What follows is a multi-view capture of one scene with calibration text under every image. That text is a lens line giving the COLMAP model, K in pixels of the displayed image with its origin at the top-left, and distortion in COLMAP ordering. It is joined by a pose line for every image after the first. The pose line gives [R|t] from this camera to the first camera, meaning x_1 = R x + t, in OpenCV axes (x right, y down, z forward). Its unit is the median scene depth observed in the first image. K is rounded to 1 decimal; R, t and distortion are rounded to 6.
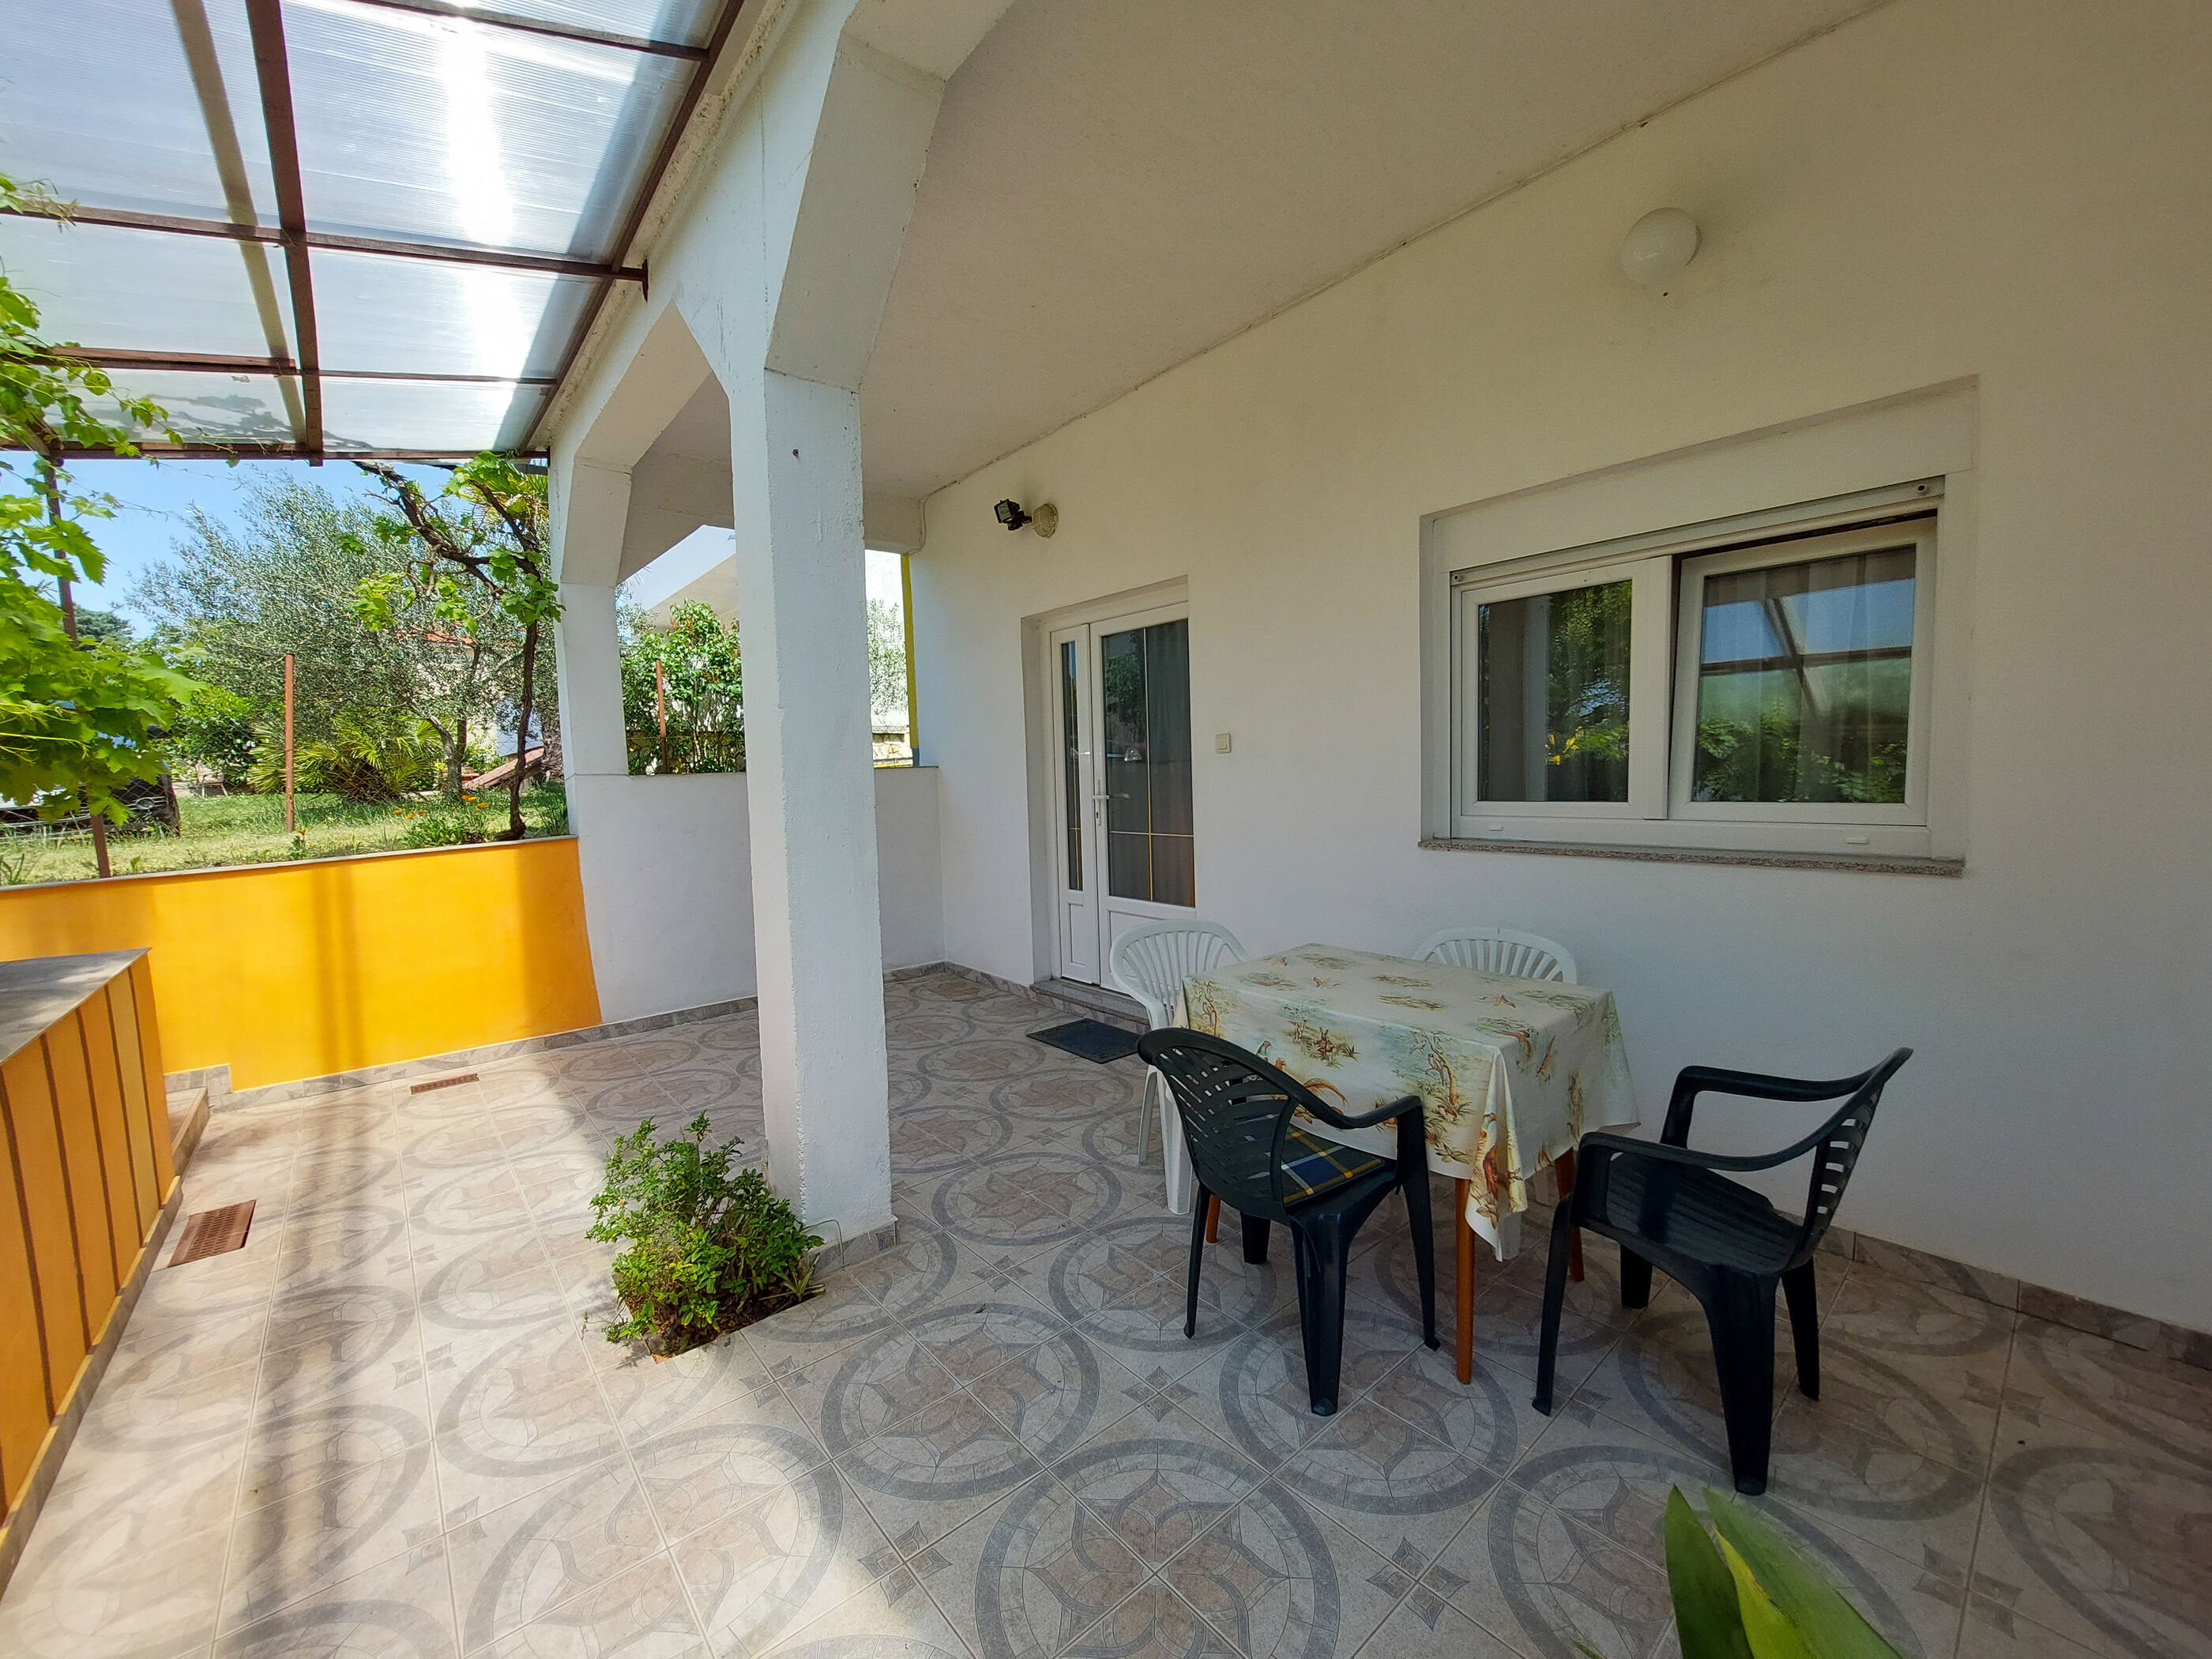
lens RADIAL K [[882.4, 0, 1104.4], [0, 882.4, 833.1], [0, 0, 1]] dist [-0.014814, 0.000142]
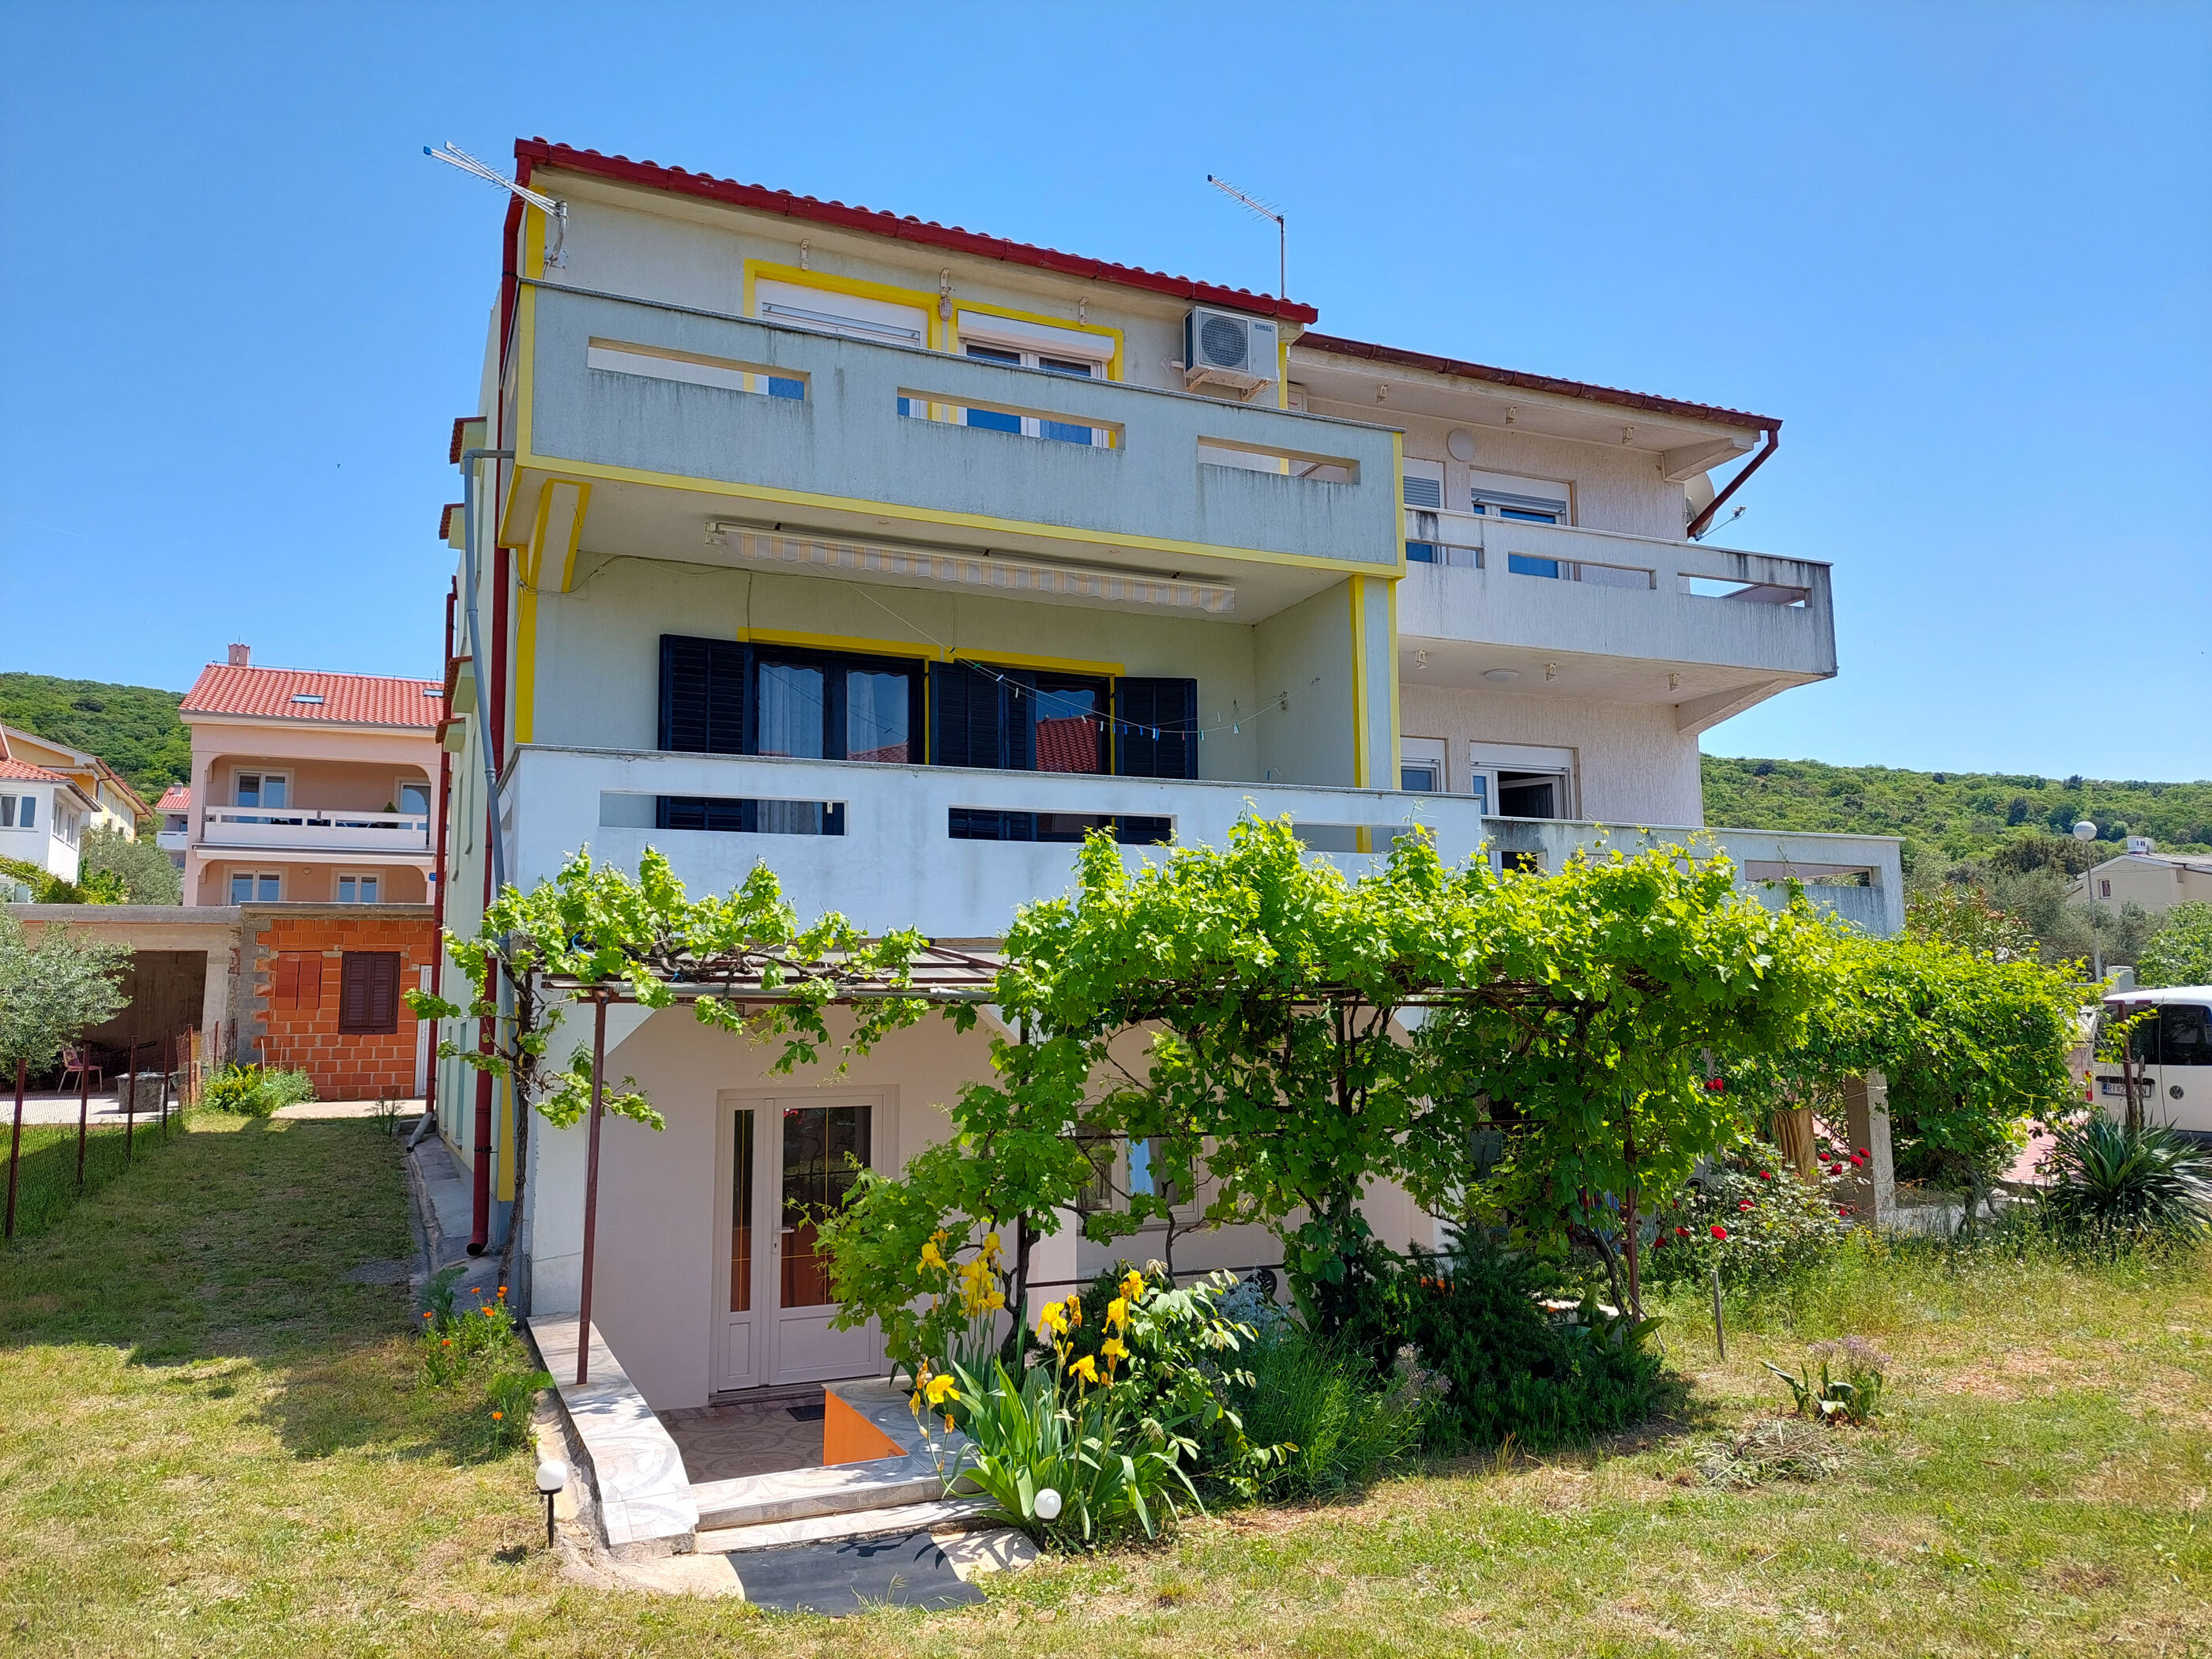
lens RADIAL K [[1611.0, 0, 1114.6], [0, 1611.0, 822.2], [0, 0, 1]] dist [0.099503, -0.132517]
pose [[0.282395, 0.156814, 0.946394, -3.363135], [0.076625, 0.979709, -0.185198, -0.225798], [-0.956233, 0.124817, 0.264649, -0.309878]]
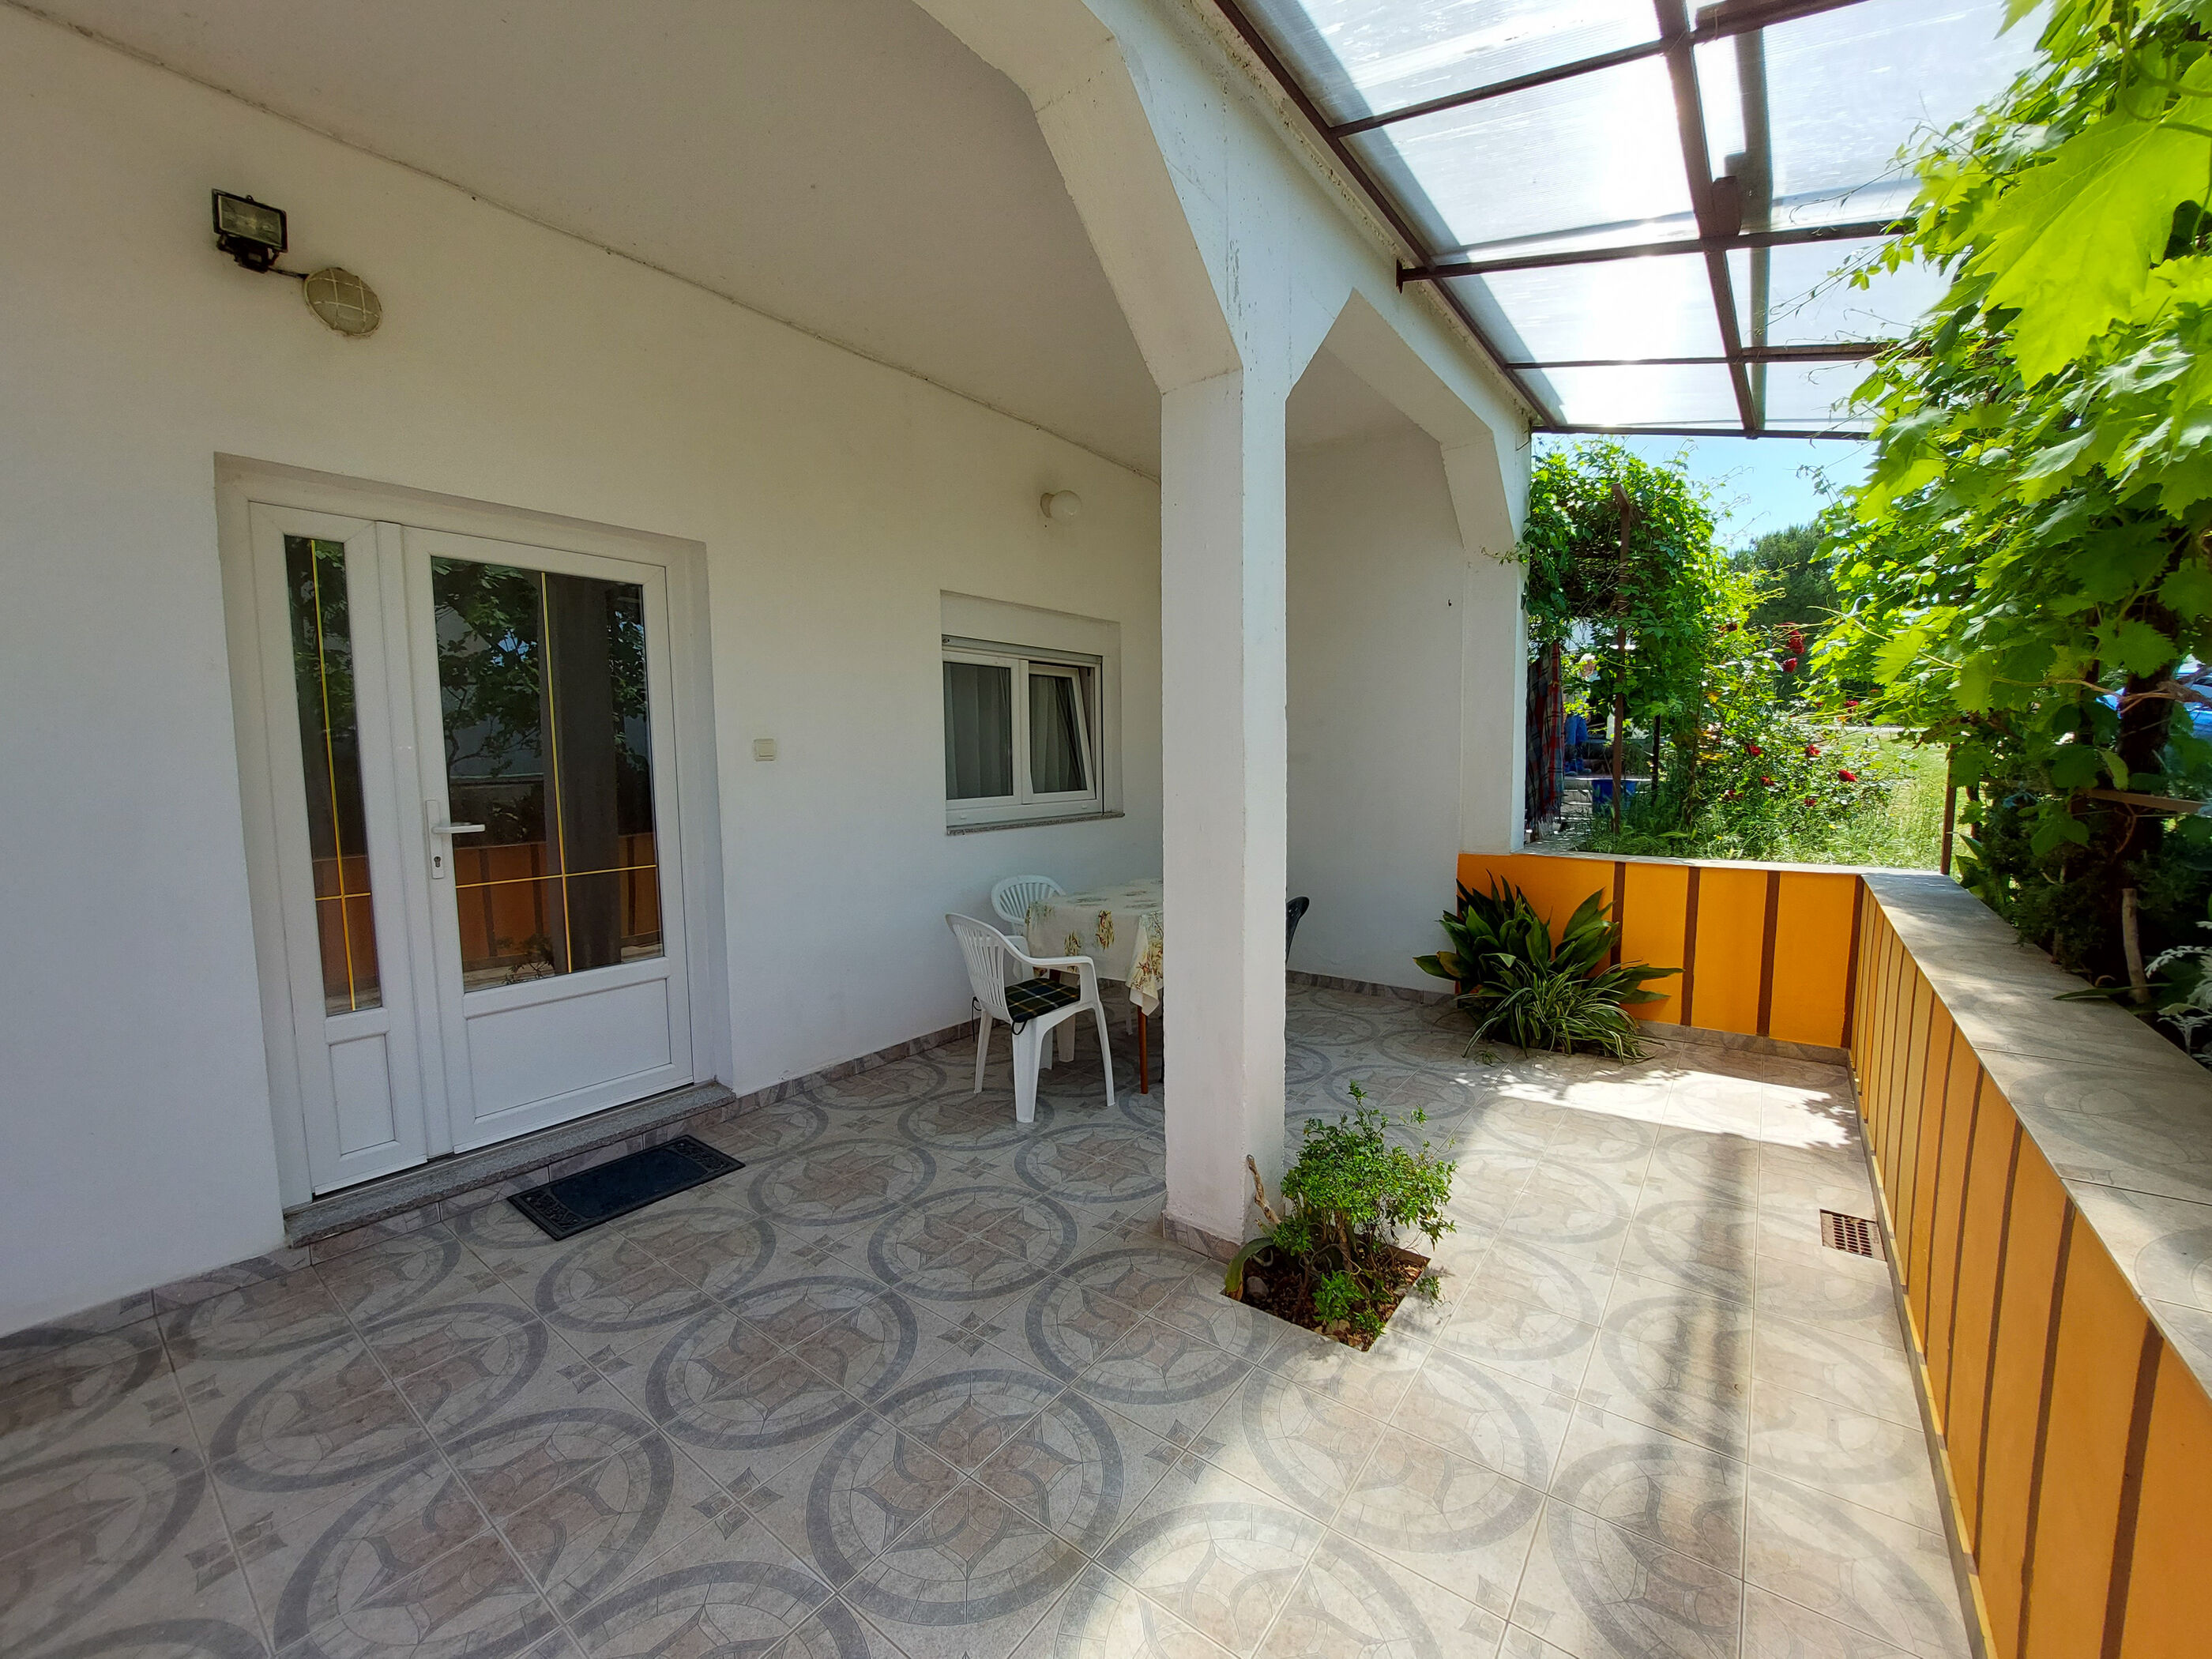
lens RADIAL K [[879.5, 0, 1106.0], [0, 879.5, 829.5], [0, 0, 1]] dist [-0.001758, -0.008238]
pose [[-0.218199, -0.046667, 0.974788, -0.984482], [0.093267, 0.993287, 0.068430, -0.059392], [-0.971437, 0.105847, -0.212381, 1.029750]]
